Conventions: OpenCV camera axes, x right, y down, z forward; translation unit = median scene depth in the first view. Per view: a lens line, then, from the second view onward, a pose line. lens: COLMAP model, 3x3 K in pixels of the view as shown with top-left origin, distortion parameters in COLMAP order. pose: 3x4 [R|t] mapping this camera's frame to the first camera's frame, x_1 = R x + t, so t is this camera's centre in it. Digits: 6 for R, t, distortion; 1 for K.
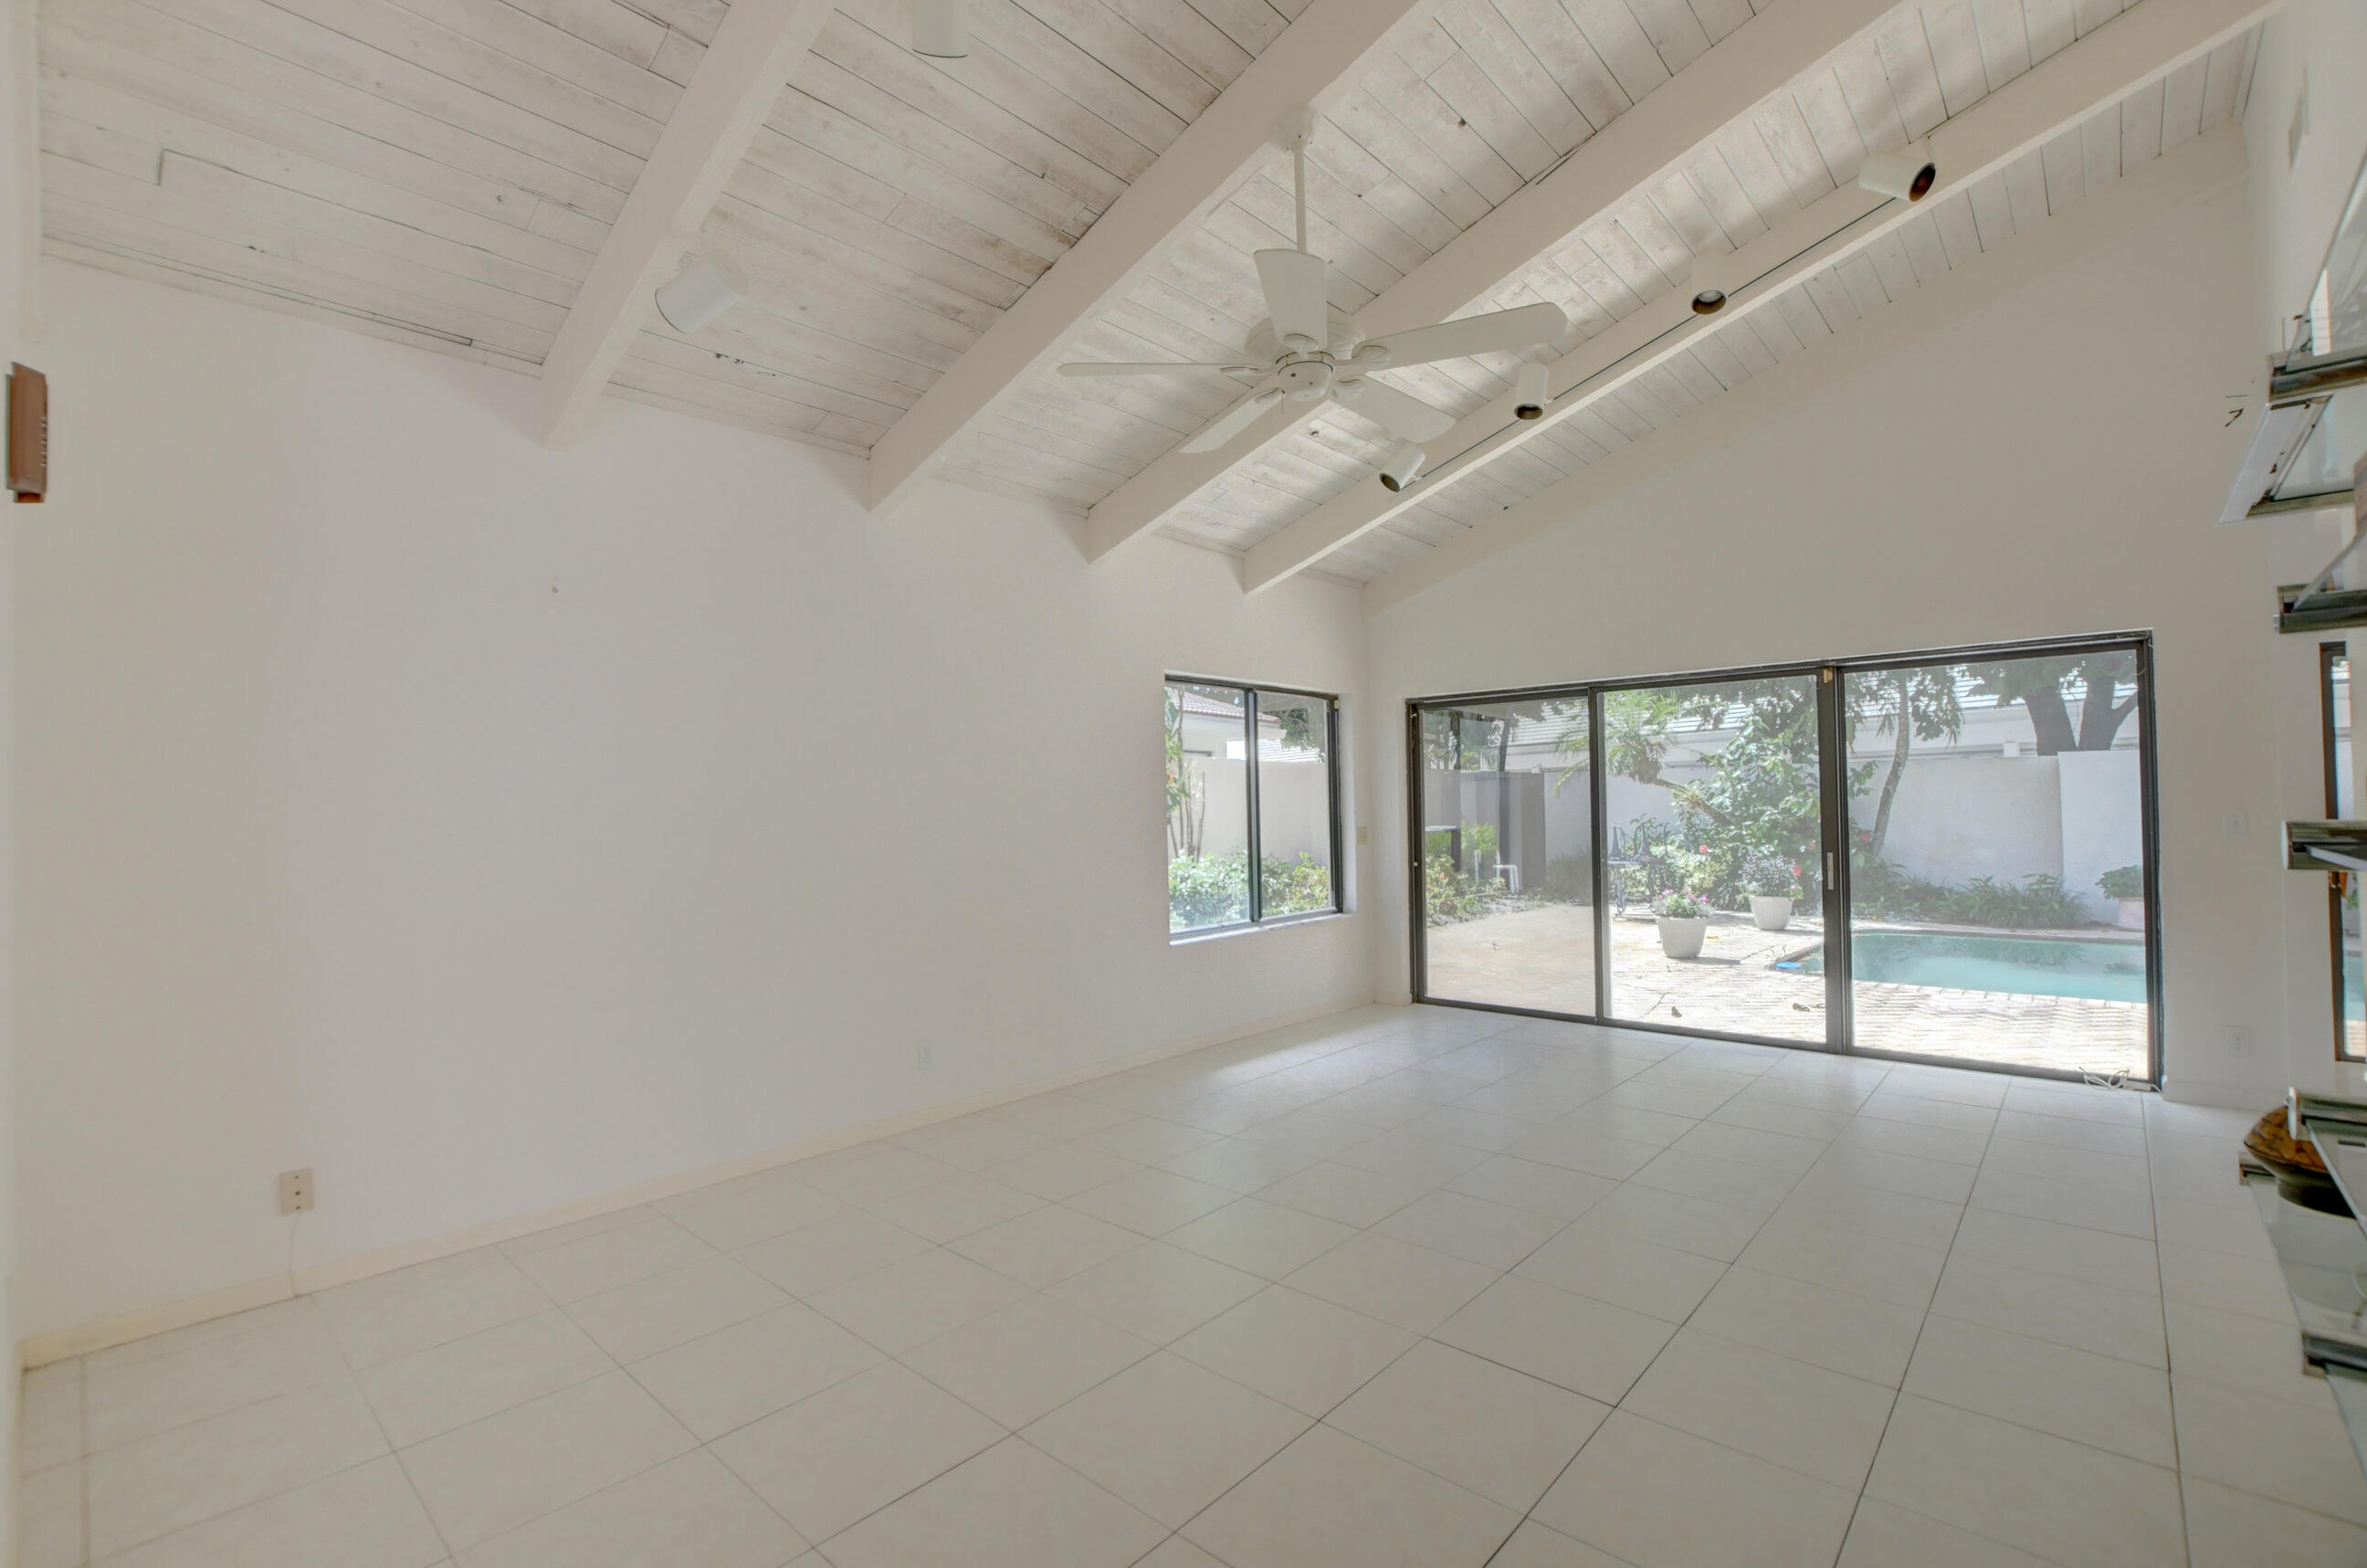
lens RADIAL K [[1042.4, 0, 1193.5], [0, 1042.4, 795.3], [0, 0, 1]] dist [-0.030027, 0.003535]
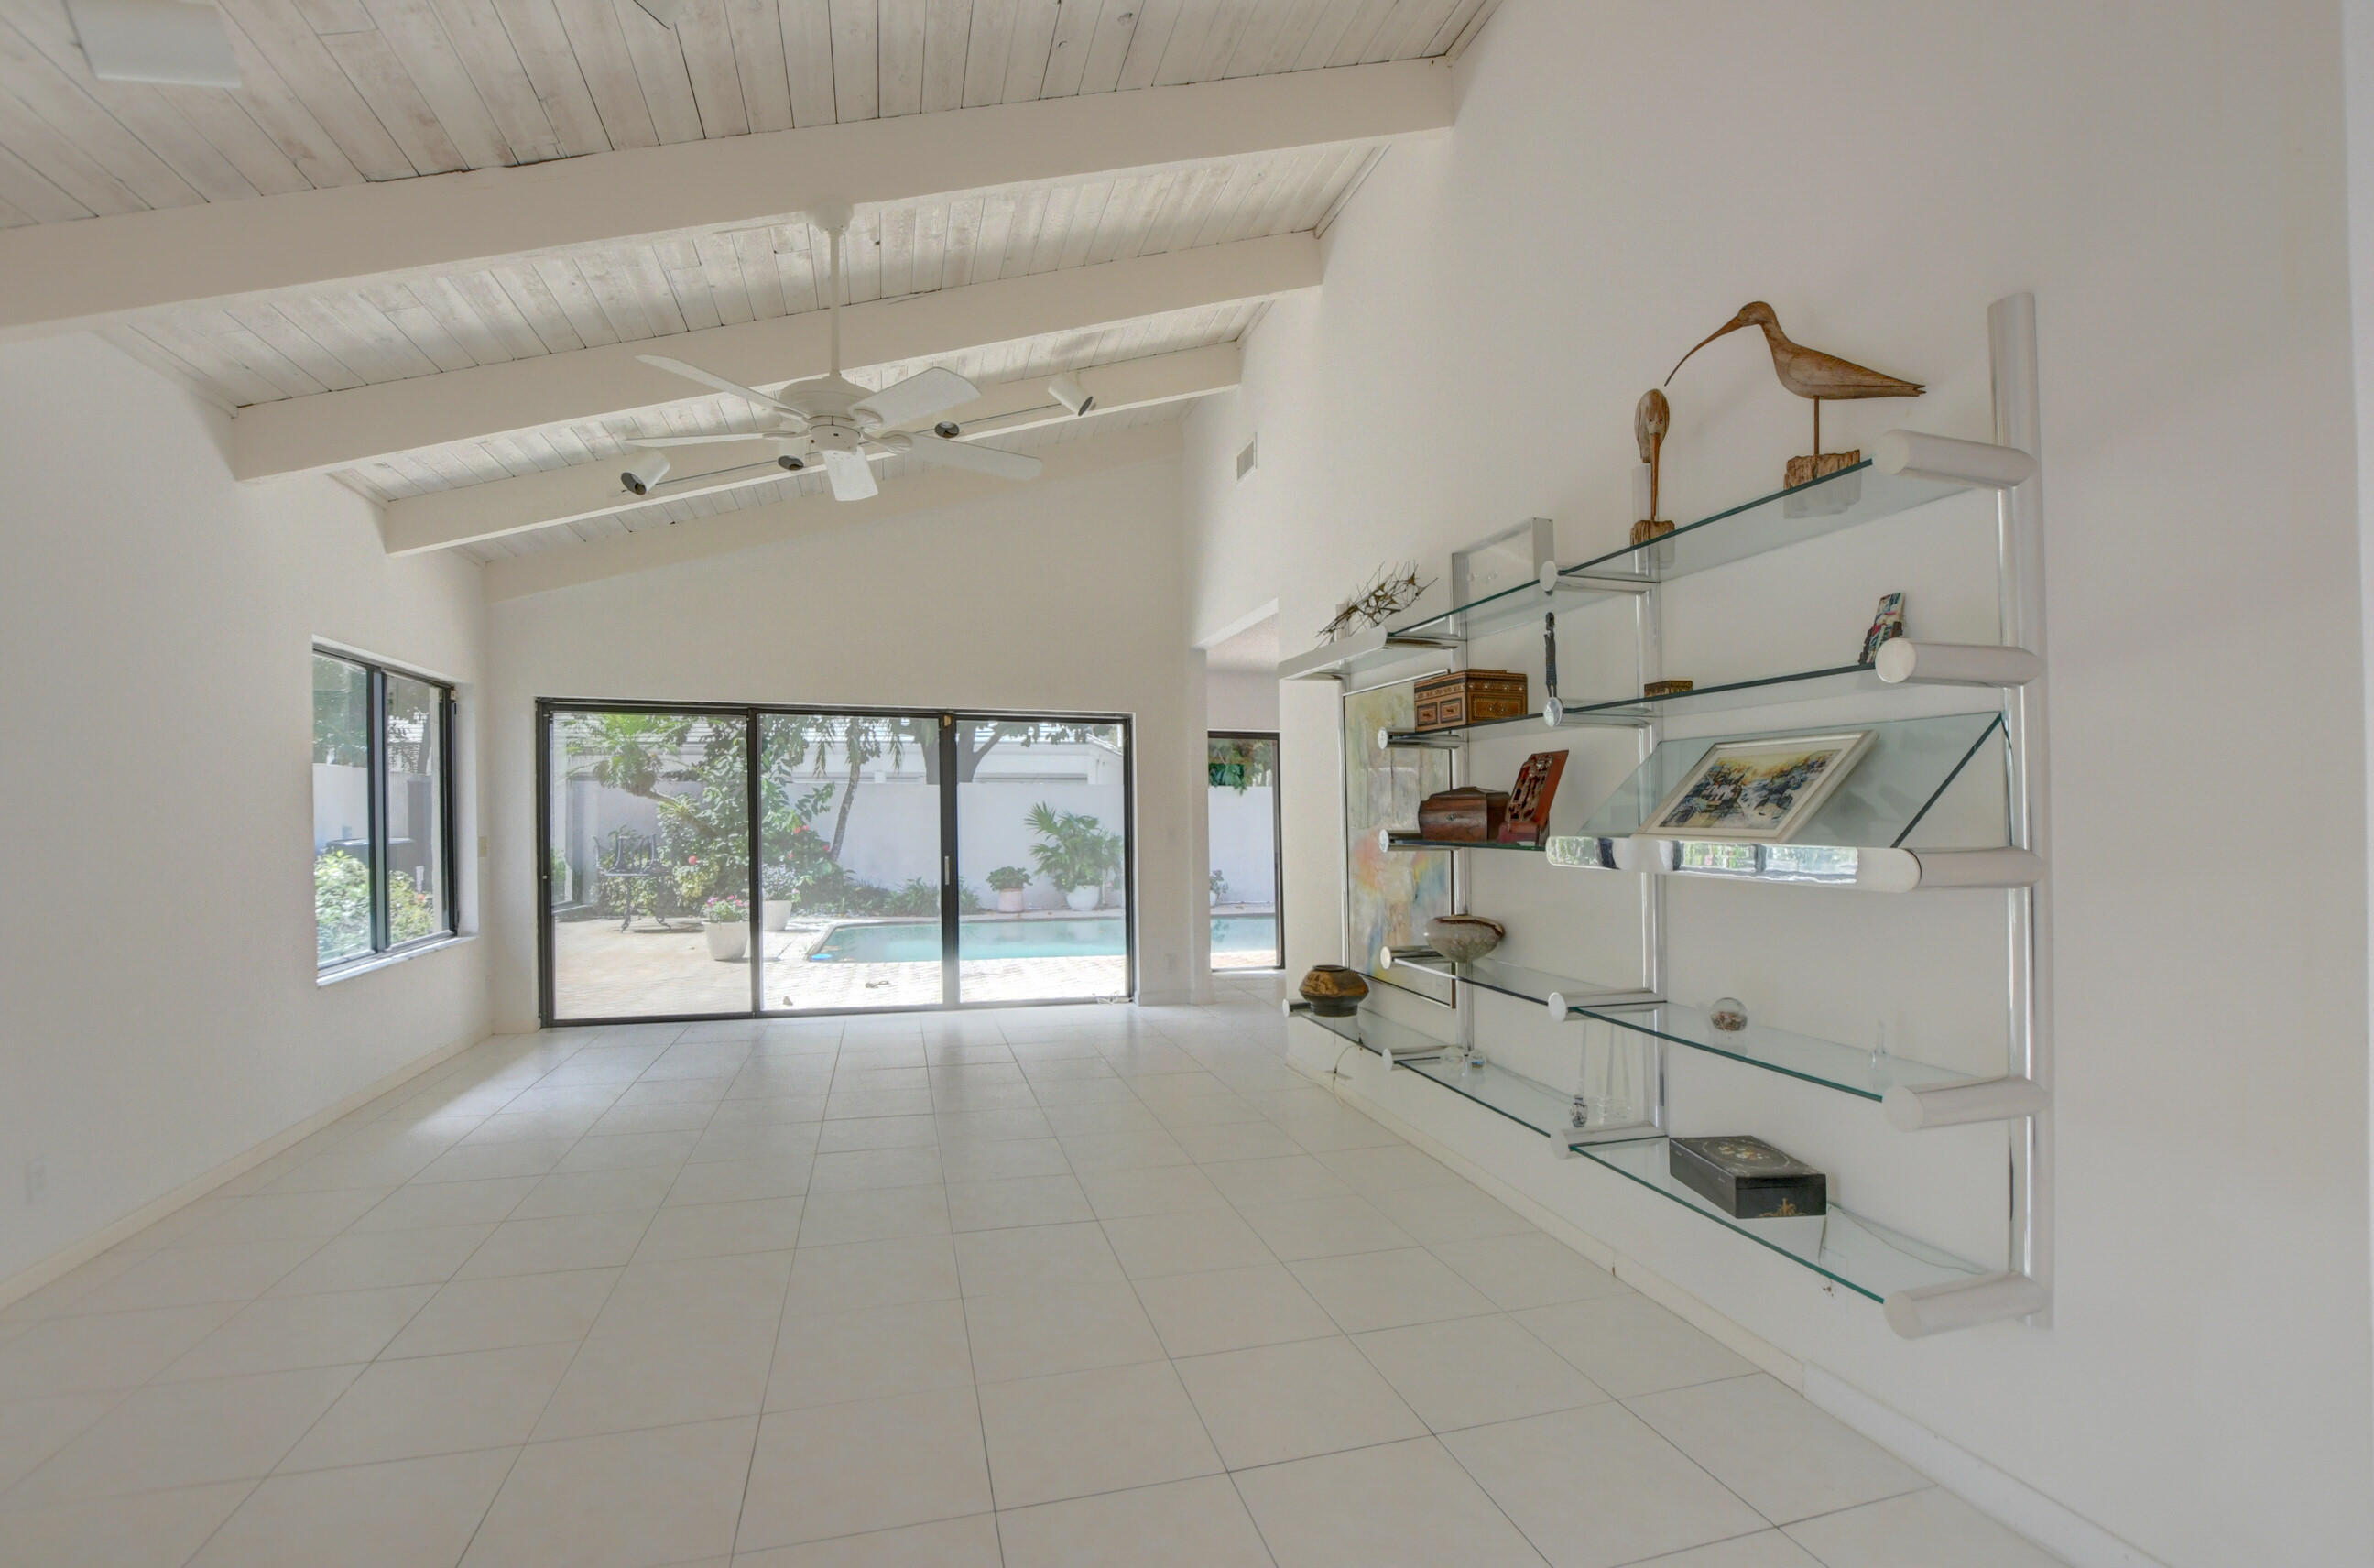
lens RADIAL K [[1045.5, 0, 1197.1], [0, 1045.5, 795.3], [0, 0, 1]] dist [-0.030027, 0.003535]
pose [[0.530562, 0.034640, 0.846938, -0.255300], [-0.023448, 0.999382, -0.026185, 0.003932], [-0.847322, -0.005966, 0.531046, 0.022972]]
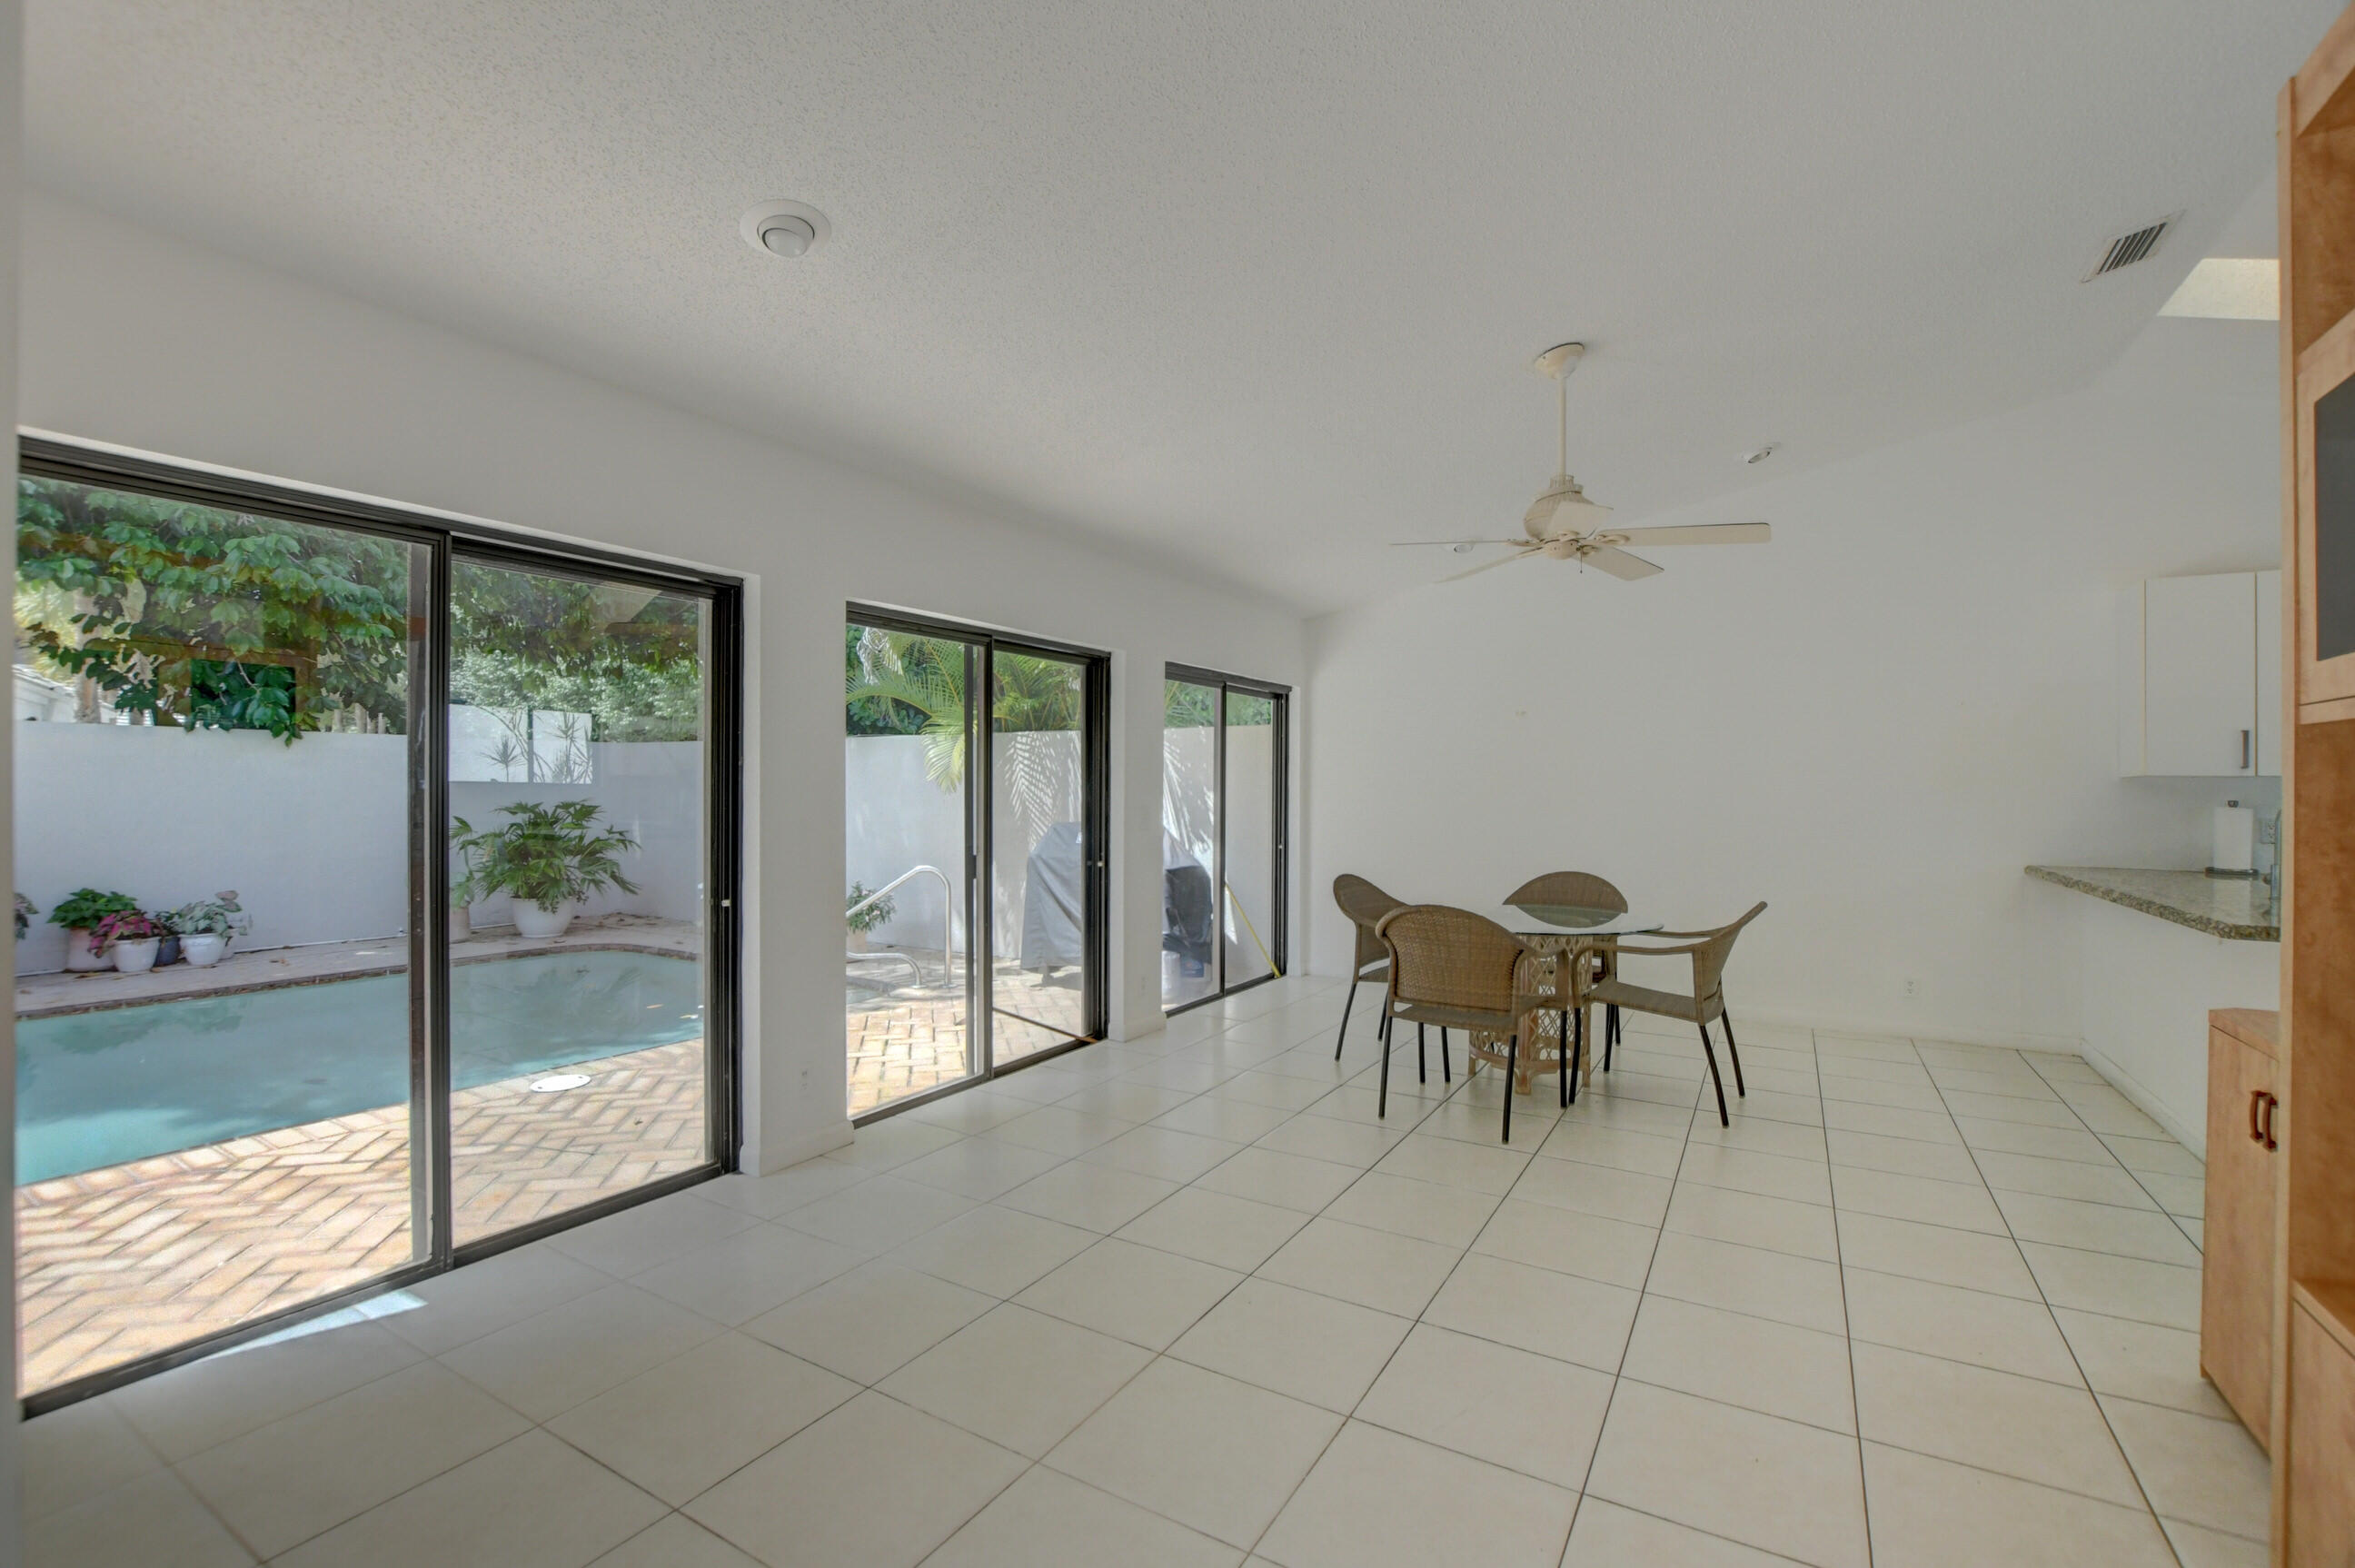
lens RADIAL K [[1083.5, 0, 1158.0], [0, 1083.5, 782.0], [0, 0, 1]] dist [-0.045201, 0.012797]
pose [[-0.170639, 0.023733, 0.985048, 0.418586], [-0.015860, 0.999514, -0.026829, -0.001464], [-0.985206, -0.020201, -0.170180, 0.408840]]
